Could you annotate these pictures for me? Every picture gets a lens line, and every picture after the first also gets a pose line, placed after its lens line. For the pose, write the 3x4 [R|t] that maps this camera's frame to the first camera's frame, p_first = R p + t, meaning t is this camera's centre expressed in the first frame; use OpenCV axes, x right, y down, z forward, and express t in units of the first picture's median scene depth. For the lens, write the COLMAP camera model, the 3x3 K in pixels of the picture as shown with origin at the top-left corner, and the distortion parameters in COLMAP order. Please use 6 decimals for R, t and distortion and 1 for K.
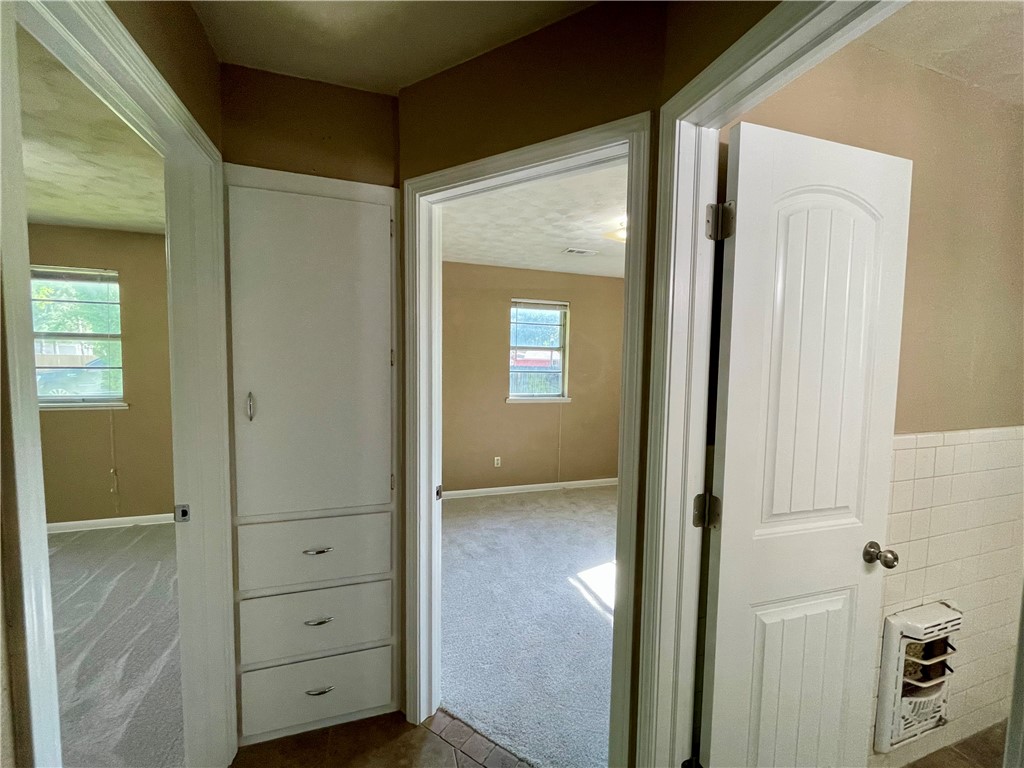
lens RADIAL K [[412.1, 0, 513.7], [0, 412.1, 386.7], [0, 0, 1]] dist [-0.003177, -0.000255]
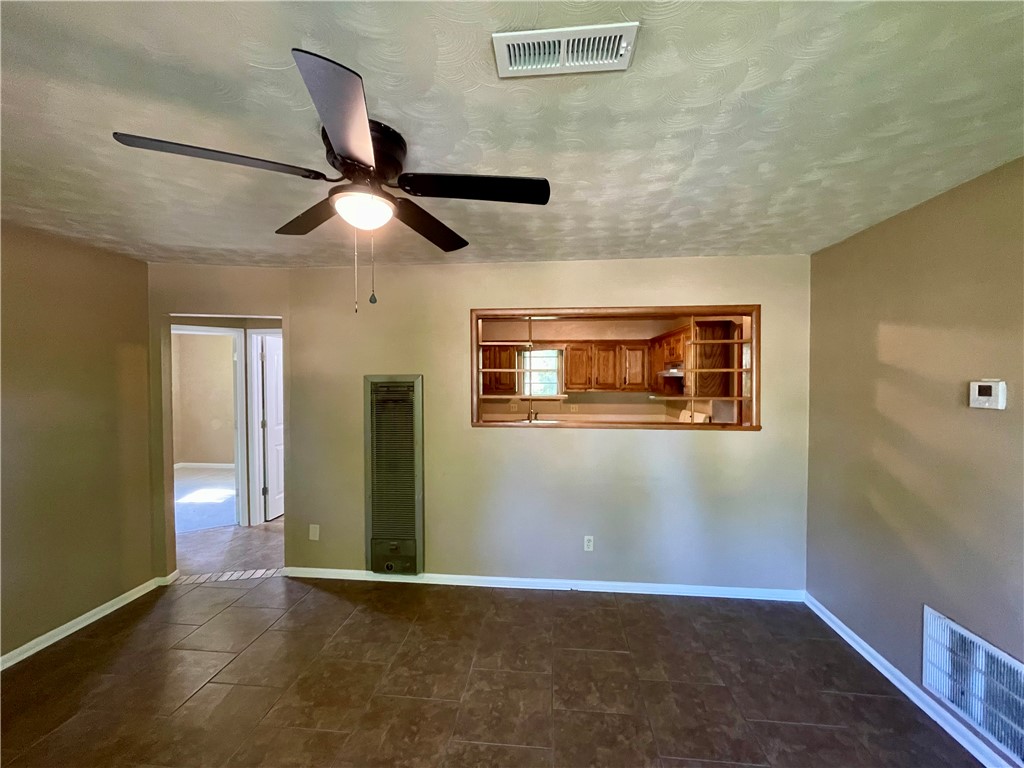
lens RADIAL K [[412.1, 0, 514.3], [0, 412.1, 384.8], [0, 0, 1]] dist [-0.003177, -0.000255]
pose [[0.399798, -0.038154, 0.915809, -0.748562], [0.068156, 0.997605, 0.011808, 0.008549], [-0.914066, 0.057697, 0.401440, -0.973626]]
